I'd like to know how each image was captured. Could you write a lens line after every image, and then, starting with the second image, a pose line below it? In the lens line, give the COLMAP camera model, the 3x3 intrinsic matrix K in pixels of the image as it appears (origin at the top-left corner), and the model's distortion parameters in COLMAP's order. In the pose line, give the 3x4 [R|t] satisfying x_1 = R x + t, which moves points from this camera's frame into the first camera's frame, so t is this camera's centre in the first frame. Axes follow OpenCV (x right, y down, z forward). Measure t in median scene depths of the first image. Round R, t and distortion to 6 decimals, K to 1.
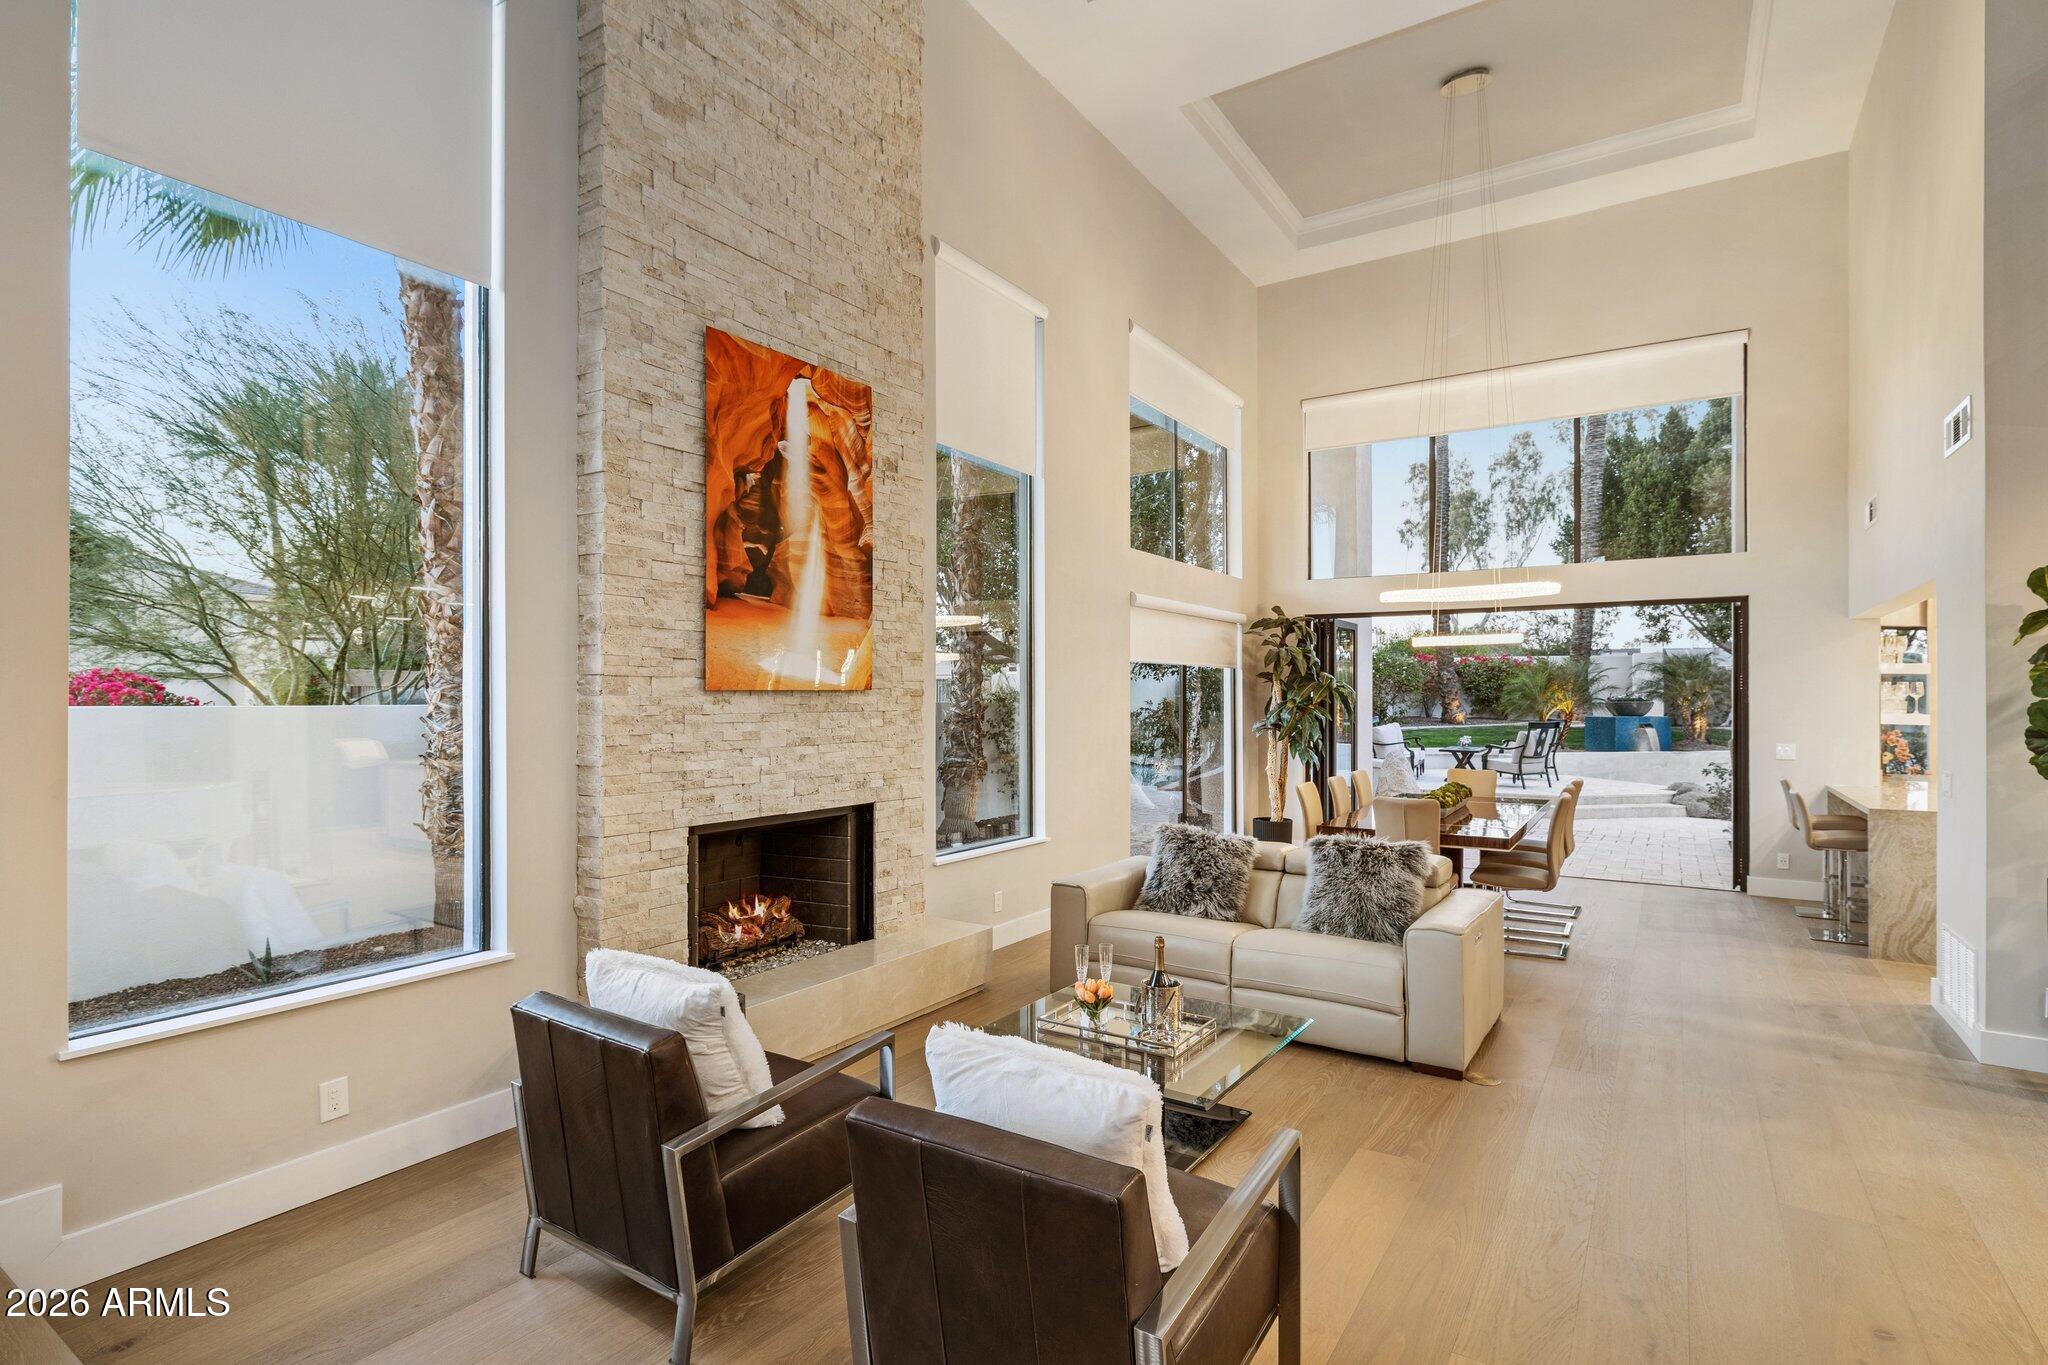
lens RADIAL K [[994.7, 0, 1023.1], [0, 994.7, 695.9], [0, 0, 1]] dist [-0.008439, 0.000523]
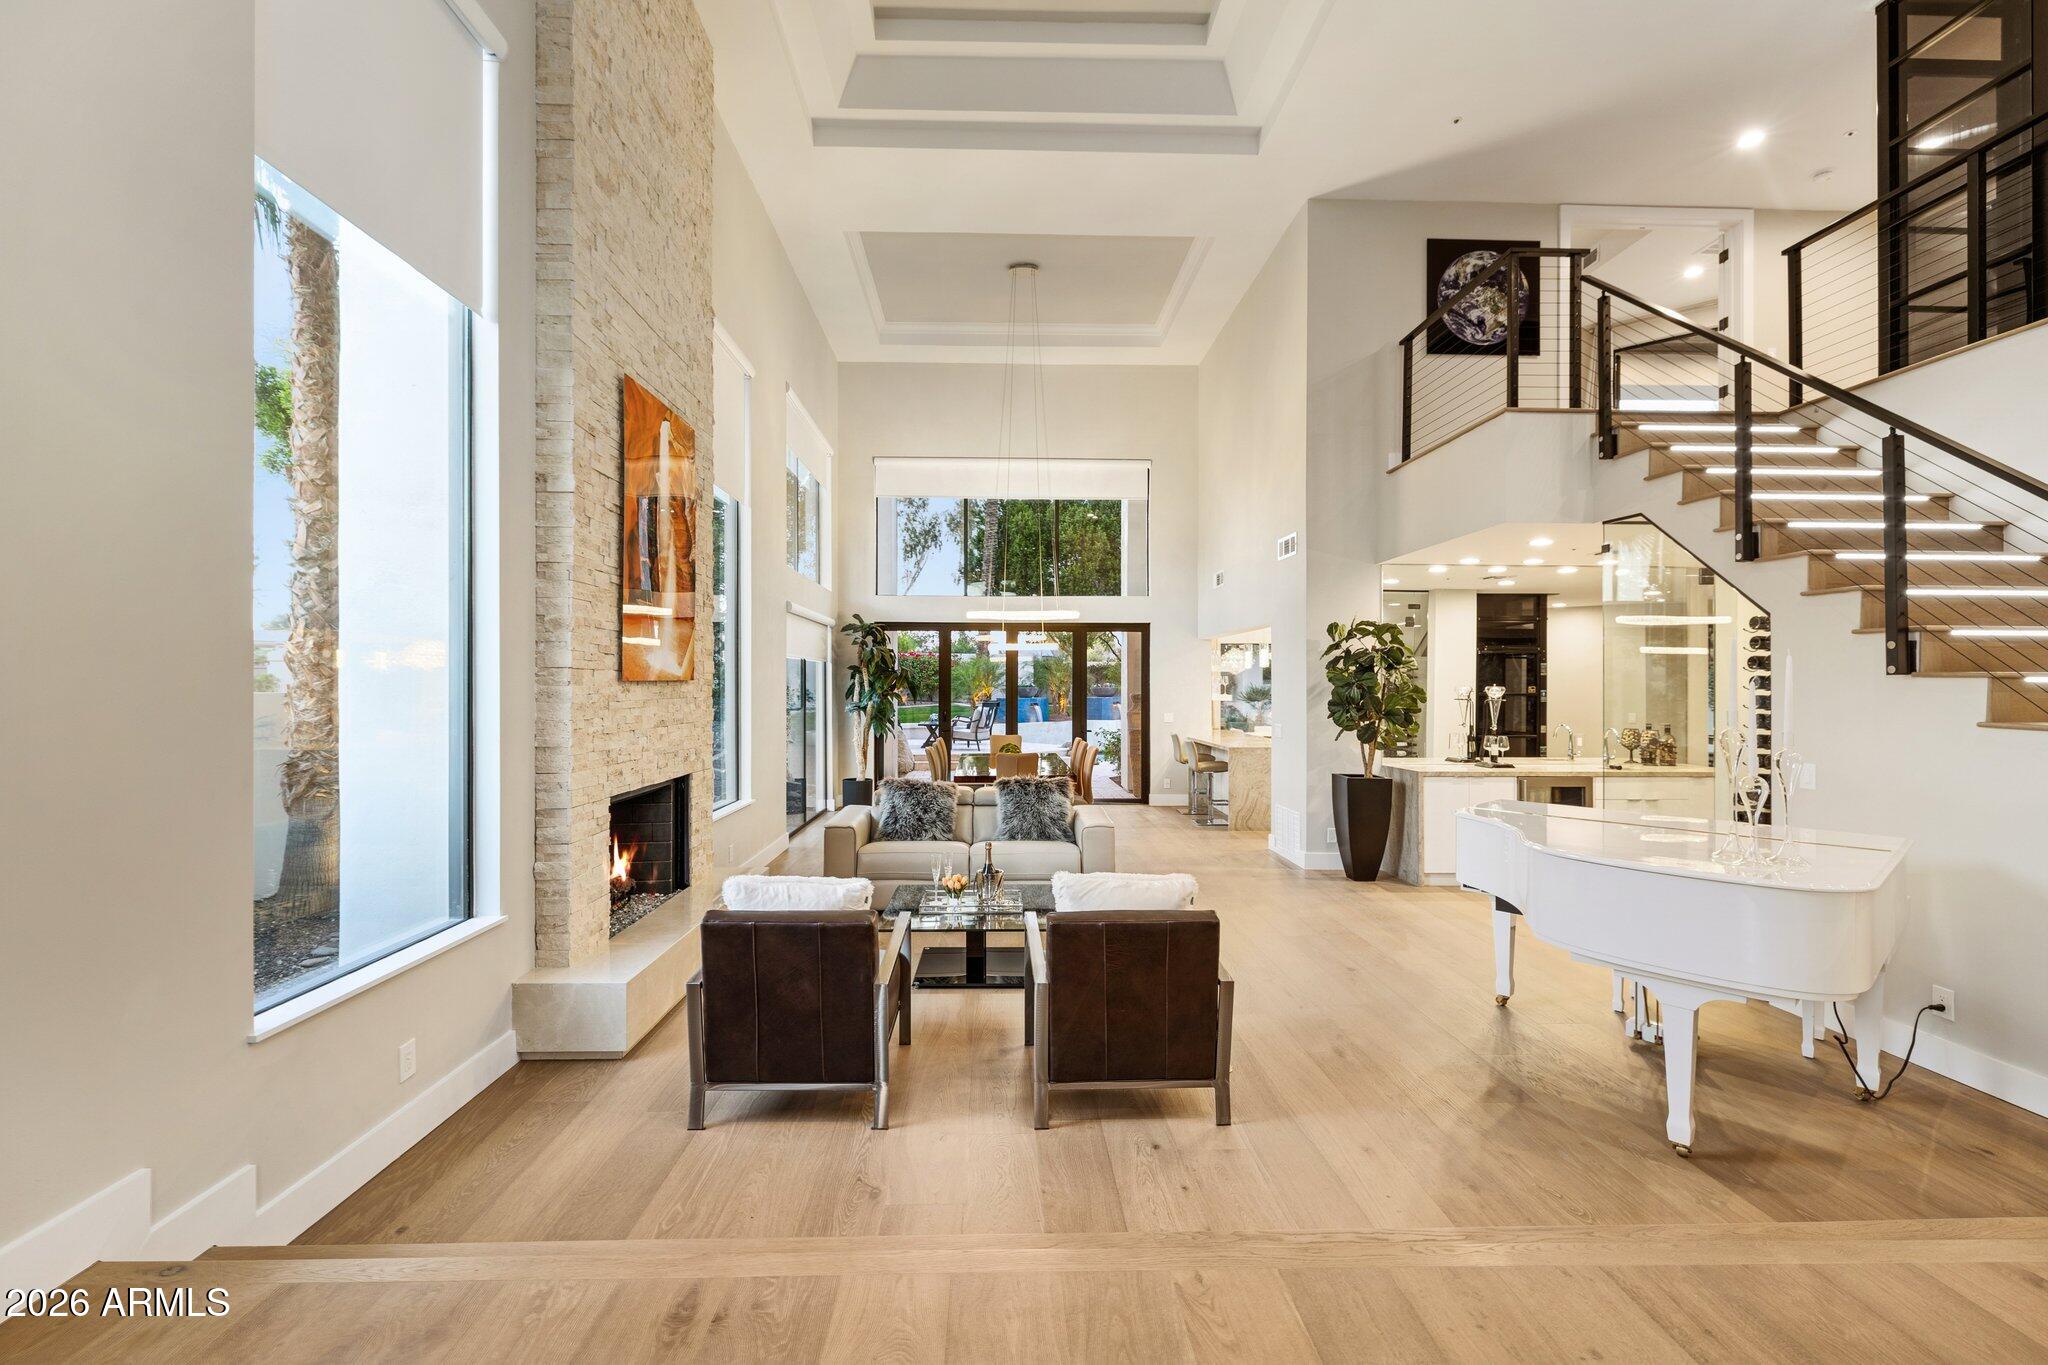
lens RADIAL K [[876.5, 0, 1020.1], [0, 876.5, 680.6], [0, 0, 1]] dist [-0.002342, 0.000193]
pose [[0.820090, 0.002068, 0.572230, -0.448806], [-0.000506, 0.999996, -0.002888, -0.002881], [-0.572234, 0.002079, 0.820088, -0.106039]]
